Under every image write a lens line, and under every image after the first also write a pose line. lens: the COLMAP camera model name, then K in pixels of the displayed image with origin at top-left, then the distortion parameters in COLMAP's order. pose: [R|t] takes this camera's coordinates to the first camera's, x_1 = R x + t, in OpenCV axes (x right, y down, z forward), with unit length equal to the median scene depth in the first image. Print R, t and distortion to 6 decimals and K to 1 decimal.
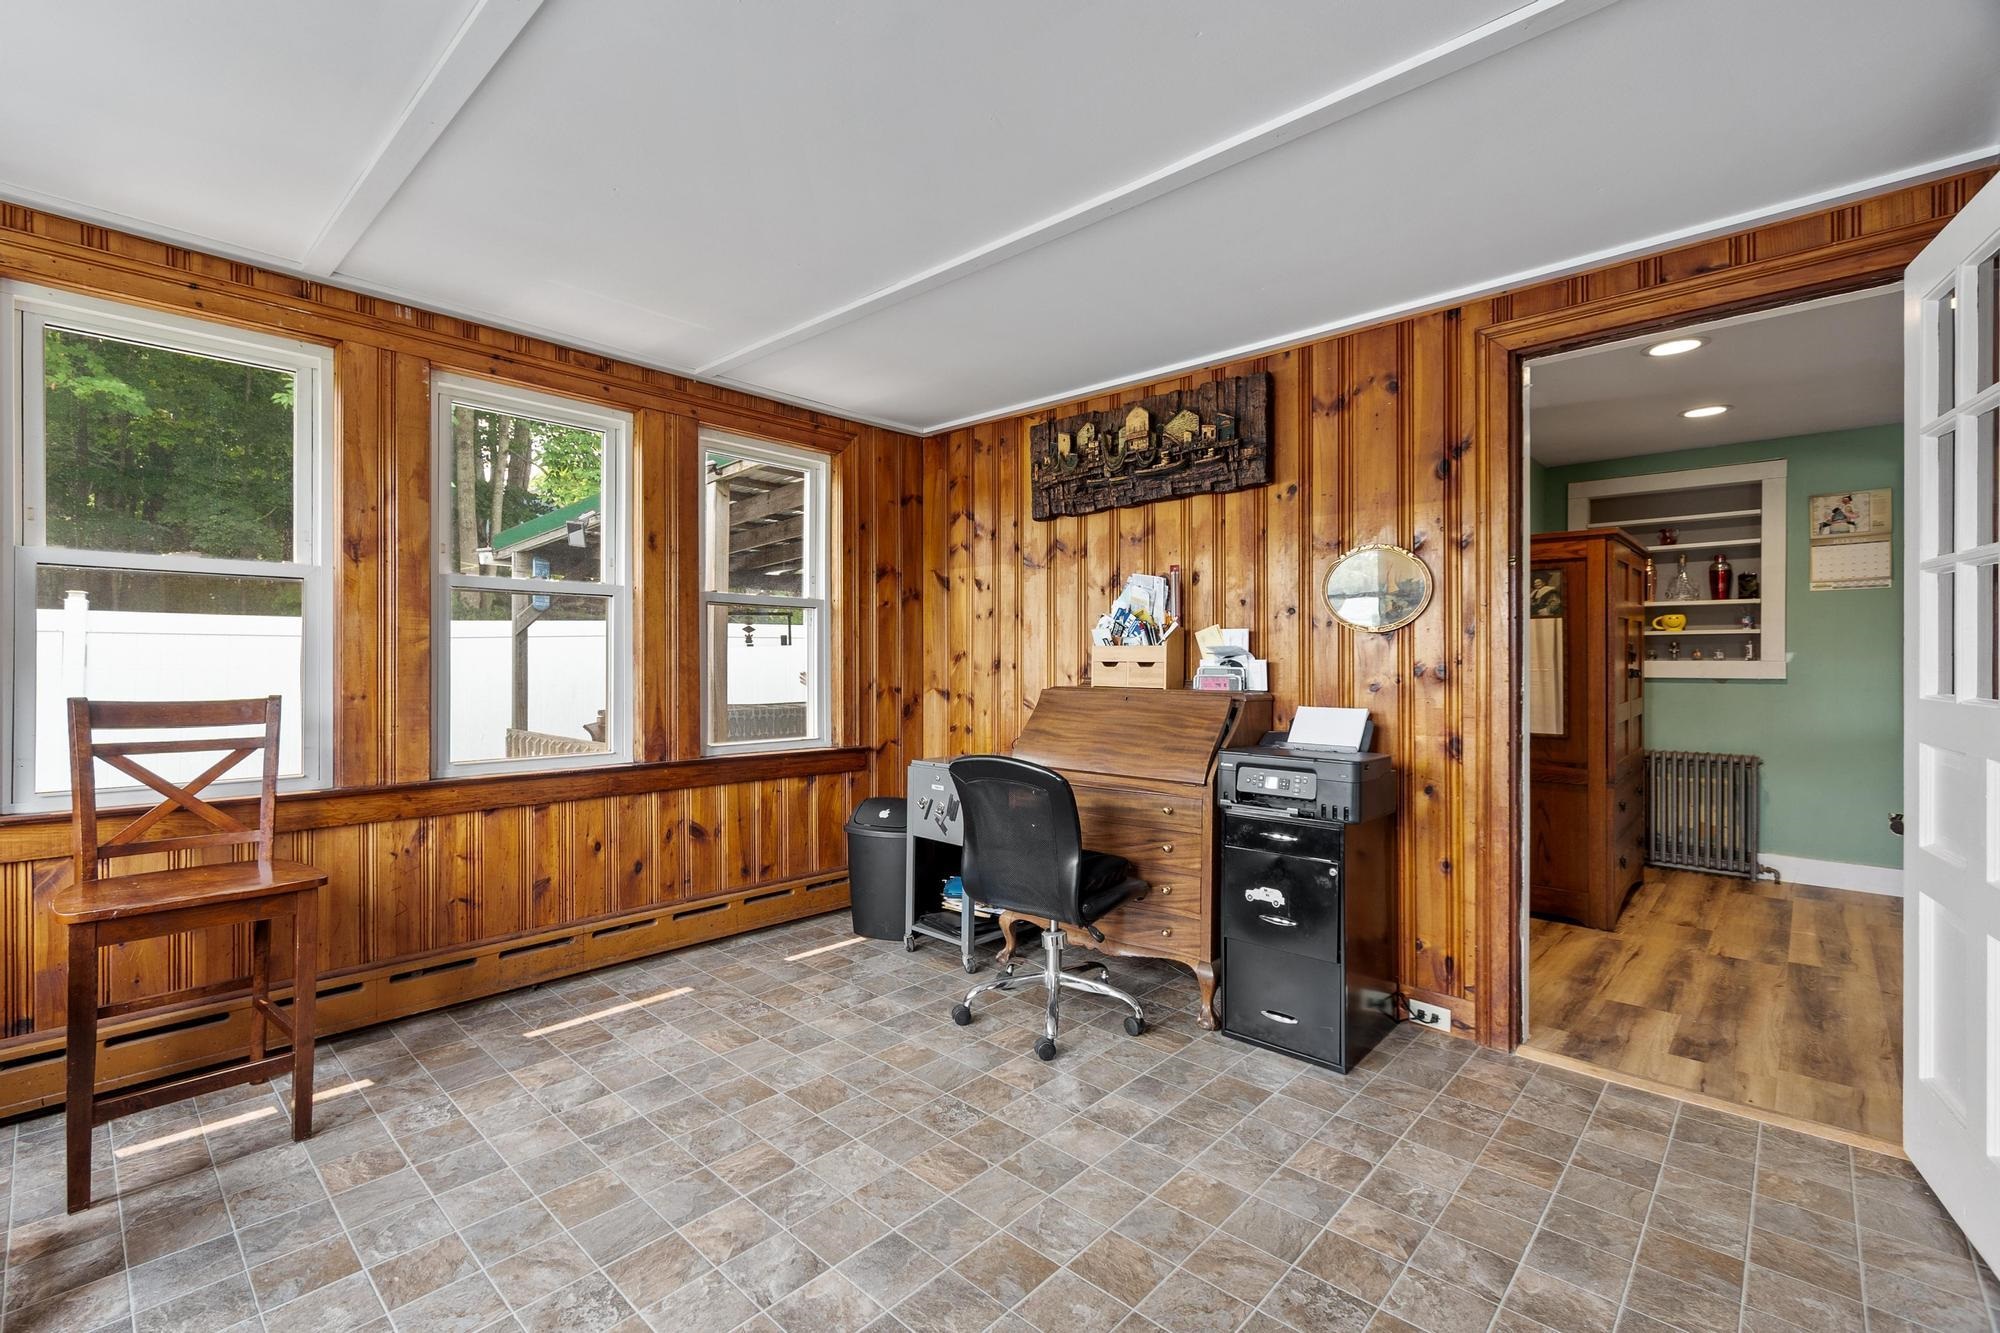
lens RADIAL K [[875.2, 0, 951.6], [0, 875.2, 663.1], [0, 0, 1]] dist [0.003659, -0.000050]
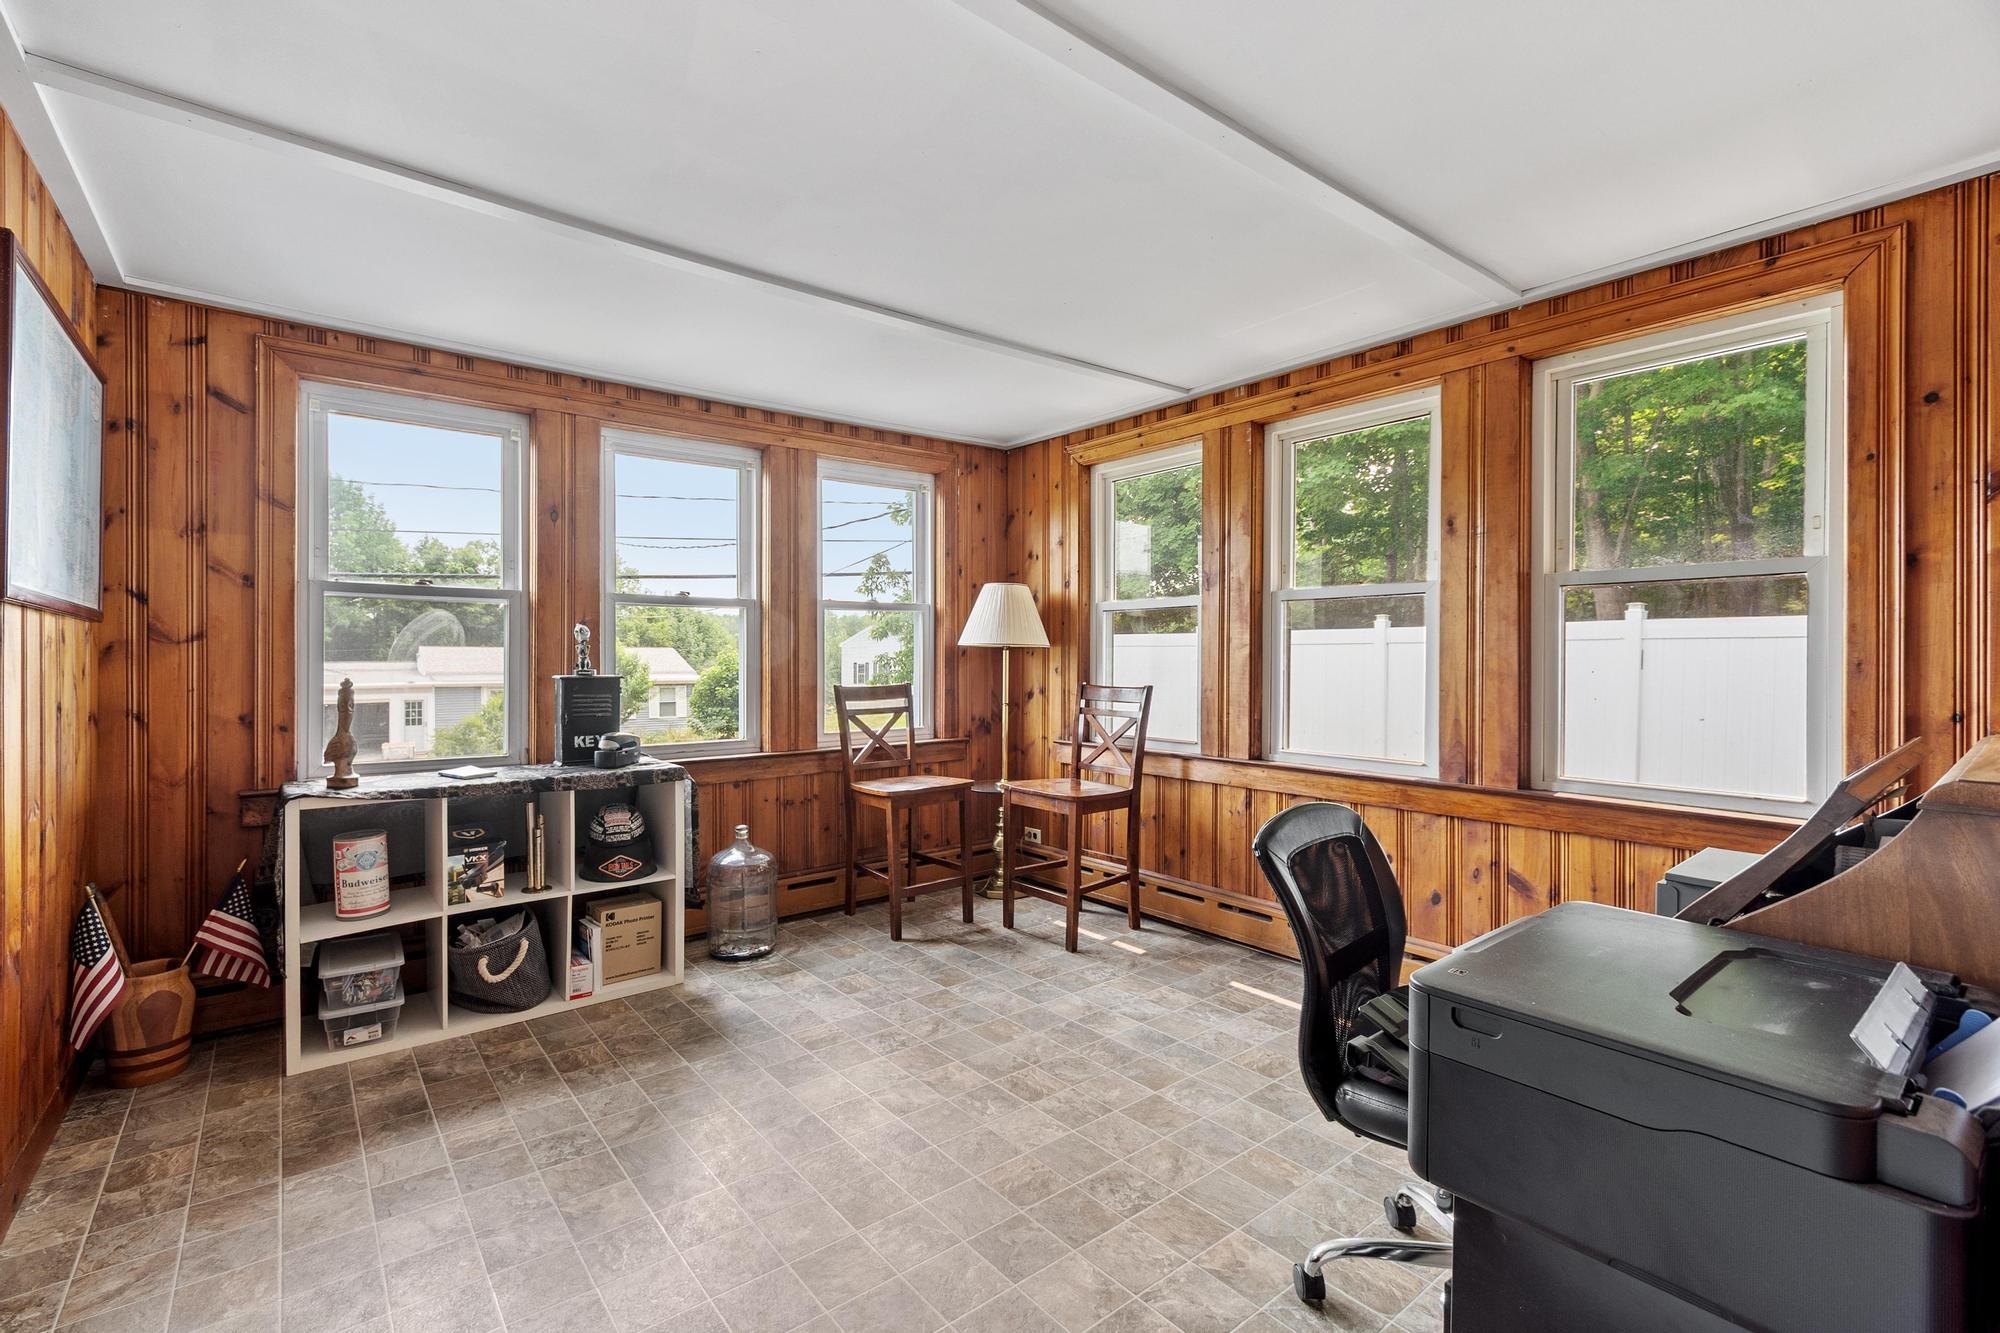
lens RADIAL K [[870.3, 0, 942.3], [0, 870.3, 665.3], [0, 0, 1]] dist [0.006104, 0.000075]
pose [[-0.155282, 0.002753, -0.987866, 0.813191], [-0.005007, 0.999981, 0.003573, -0.003132], [0.987857, 0.005501, -0.155265, 0.889070]]
